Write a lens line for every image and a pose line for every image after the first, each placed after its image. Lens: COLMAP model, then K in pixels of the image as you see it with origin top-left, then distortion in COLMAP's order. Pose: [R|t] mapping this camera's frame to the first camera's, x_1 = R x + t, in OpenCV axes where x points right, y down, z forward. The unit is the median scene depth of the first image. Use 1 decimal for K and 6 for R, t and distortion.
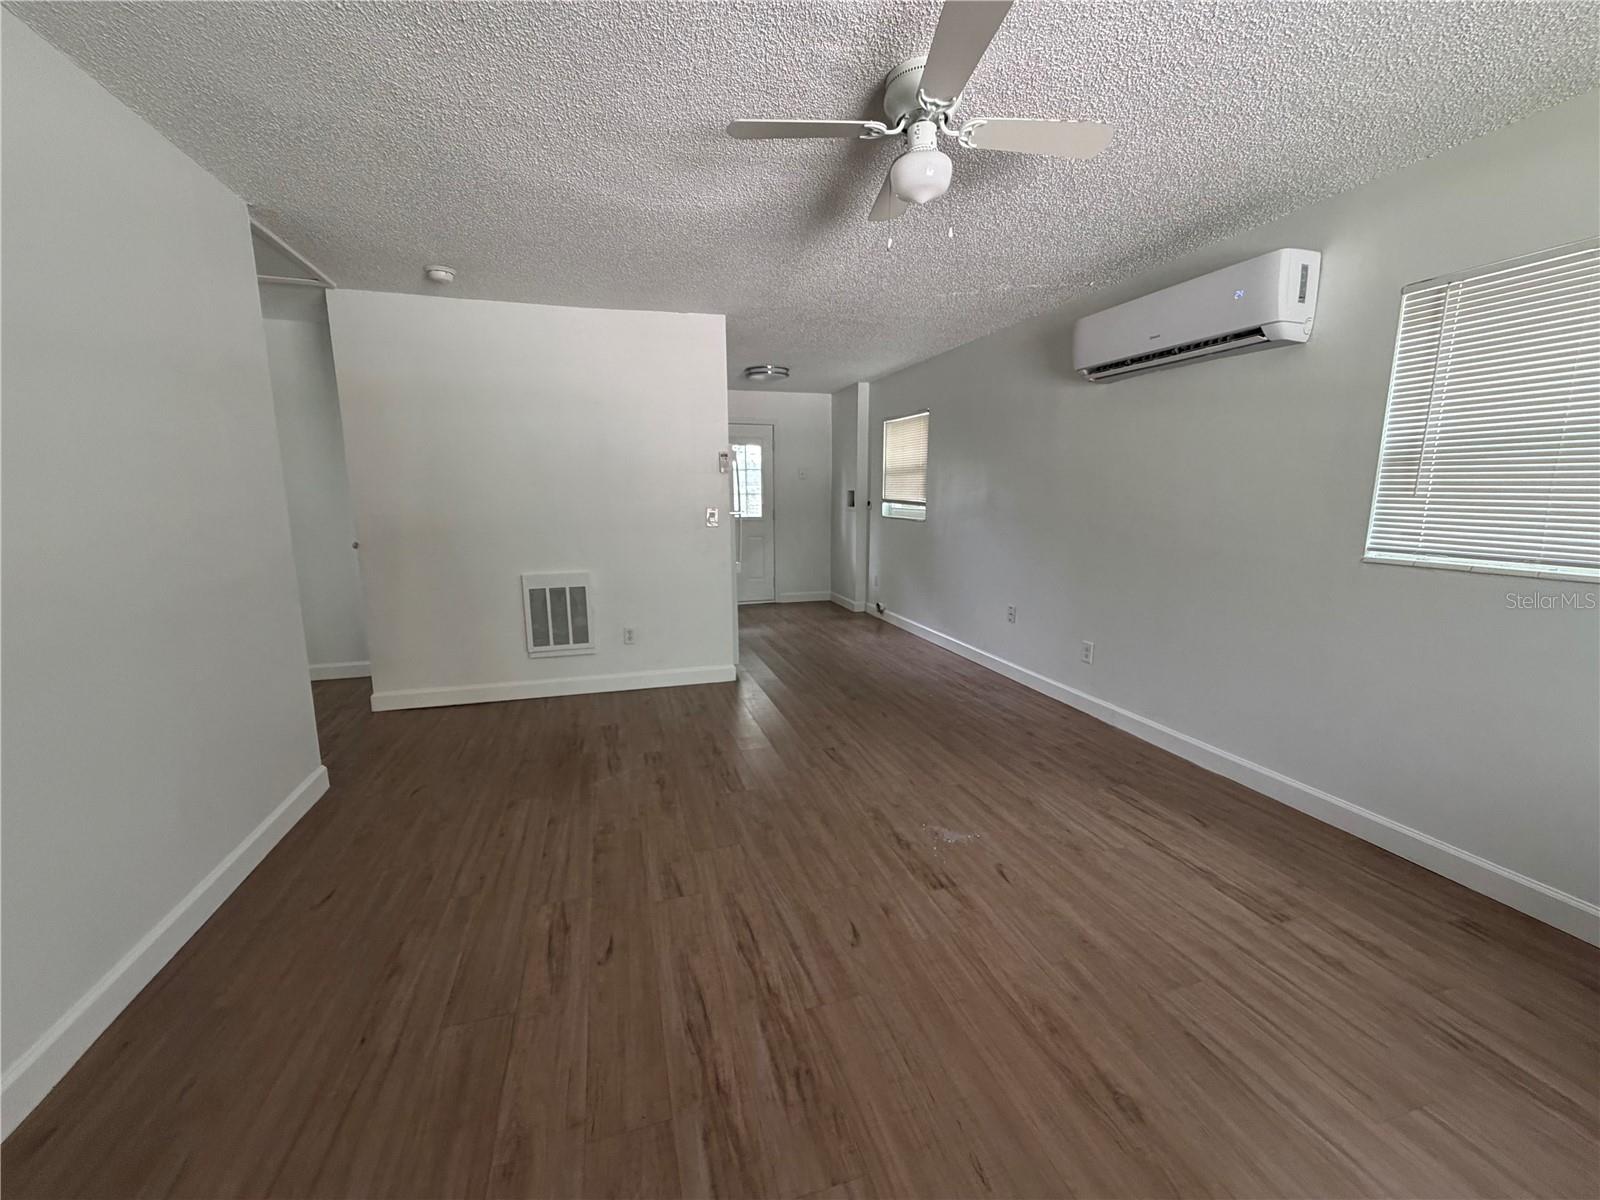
lens RADIAL K [[630.9, 0, 798.0], [0, 630.9, 594.3], [0, 0, 1]] dist [0.000424, -0.000156]
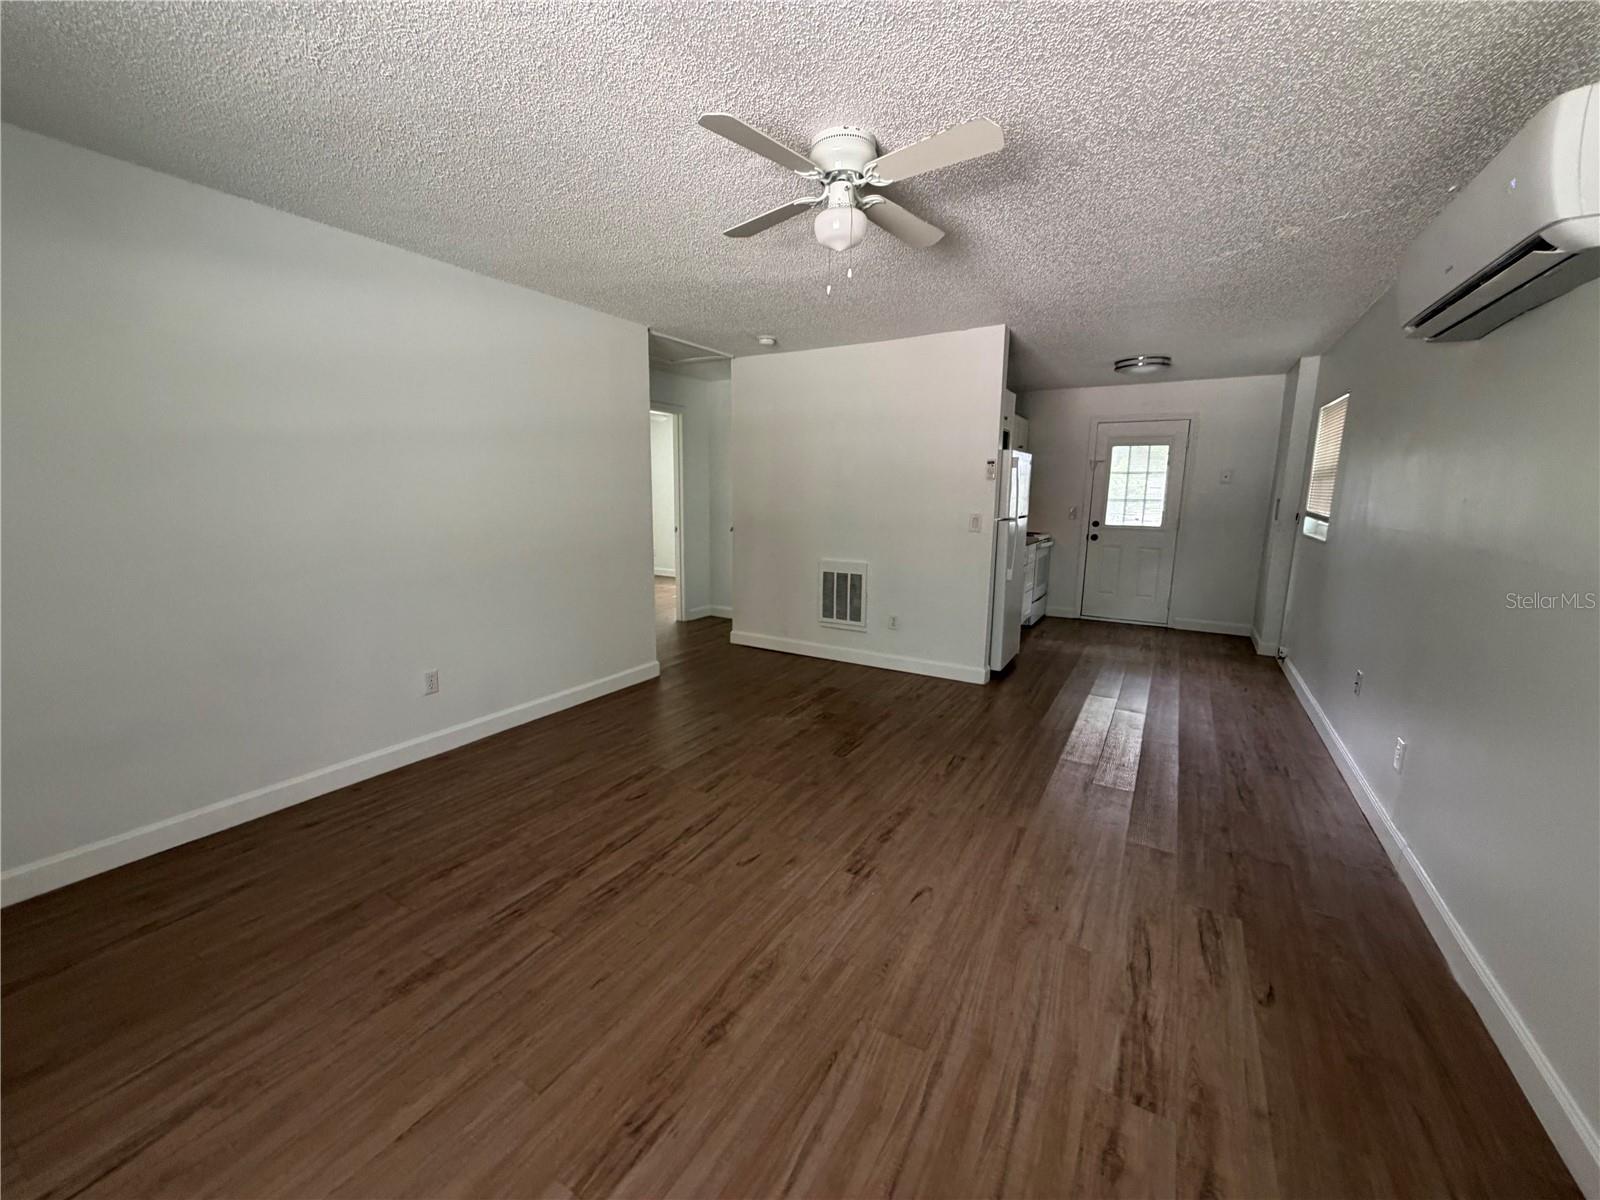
lens RADIAL K [[630.9, 0, 798.0], [0, 630.9, 594.3], [0, 0, 1]] dist [0.000424, -0.000156]
pose [[0.682645, 0.131377, -0.718843, 0.698346], [-0.131154, 0.989760, 0.056341, -0.042326], [0.718884, 0.055818, 0.692885, 0.130012]]
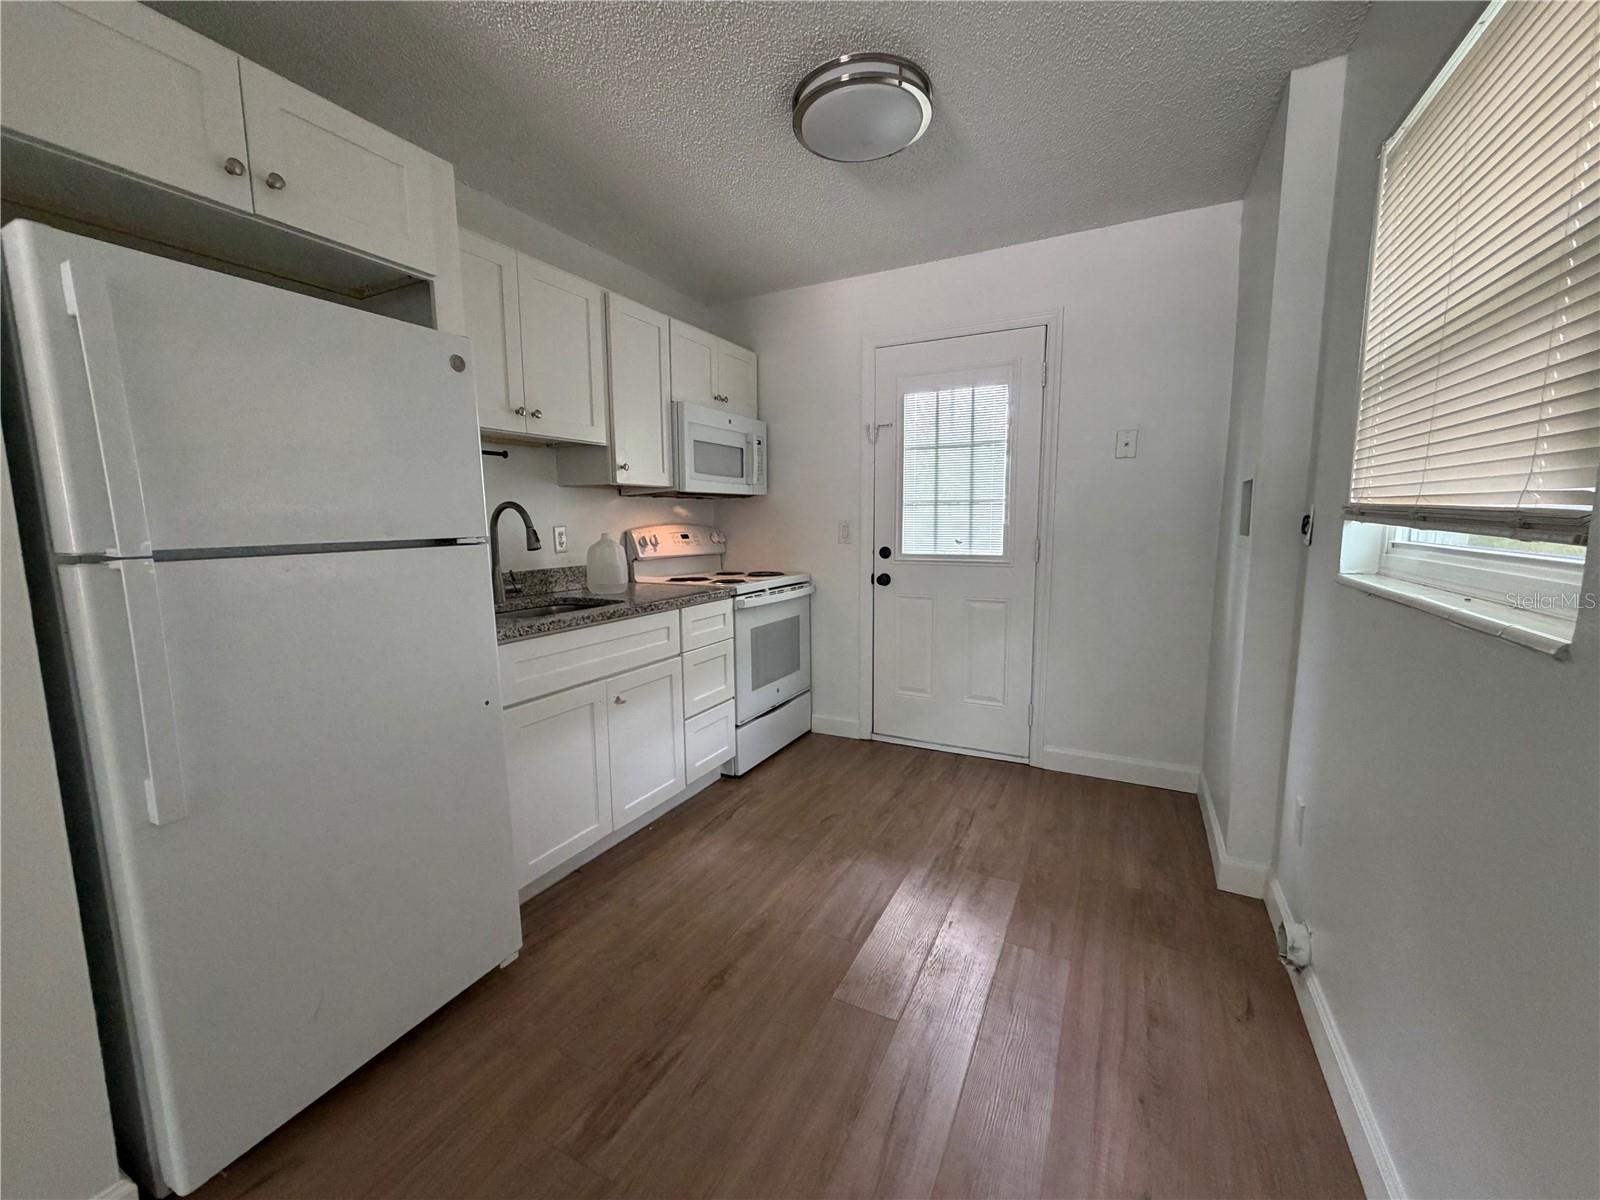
lens RADIAL K [[630.9, 0, 798.0], [0, 630.9, 594.3], [0, 0, 1]] dist [0.000424, -0.000156]
pose [[0.718425, 0.081822, -0.690775, 0.391156], [-0.106481, 0.994290, 0.007031, -0.252178], [0.687406, 0.068503, 0.723035, 1.777771]]
